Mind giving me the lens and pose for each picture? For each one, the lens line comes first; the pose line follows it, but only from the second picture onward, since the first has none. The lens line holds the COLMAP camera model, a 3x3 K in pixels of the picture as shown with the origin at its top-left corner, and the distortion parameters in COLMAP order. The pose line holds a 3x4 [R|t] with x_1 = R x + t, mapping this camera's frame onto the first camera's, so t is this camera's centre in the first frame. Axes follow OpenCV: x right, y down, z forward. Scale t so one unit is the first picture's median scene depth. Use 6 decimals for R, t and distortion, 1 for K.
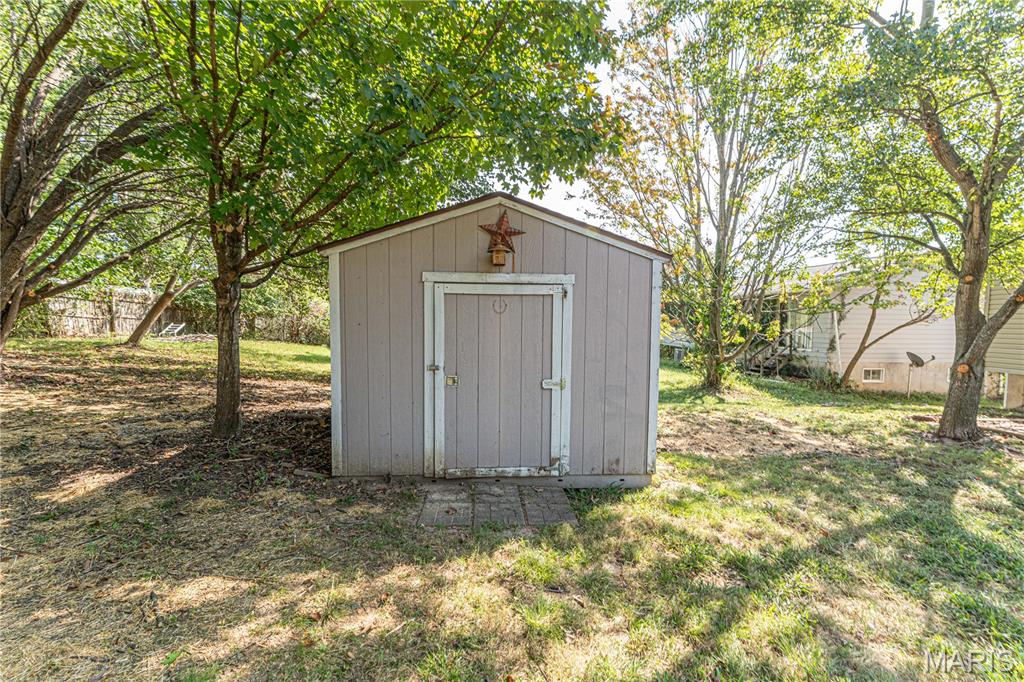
lens RADIAL K [[405.5, 0, 510.2], [0, 405.5, 343.6], [0, 0, 1]] dist [-0.003488, -0.000203]
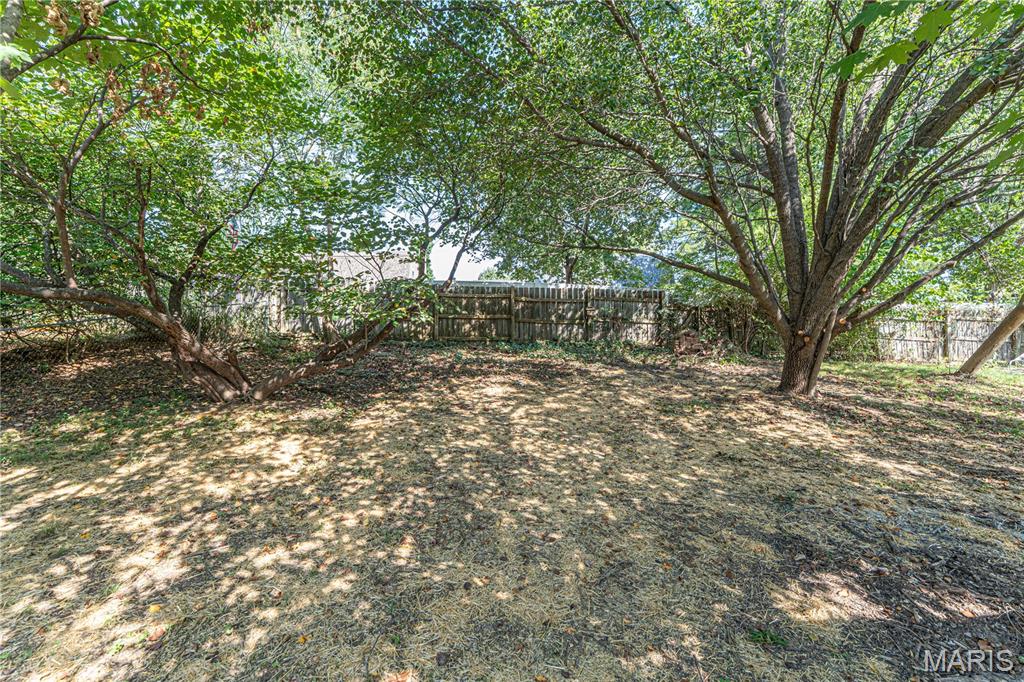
lens RADIAL K [[420.1, 0, 512.0], [0, 420.1, 341.0], [0, 0, 1]] dist [-0.001025, -0.000100]
pose [[-0.028490, -0.003739, -0.999587, -0.247095], [-0.048606, 0.998815, -0.002351, -0.050696], [0.998412, 0.048519, -0.028638, 0.362183]]
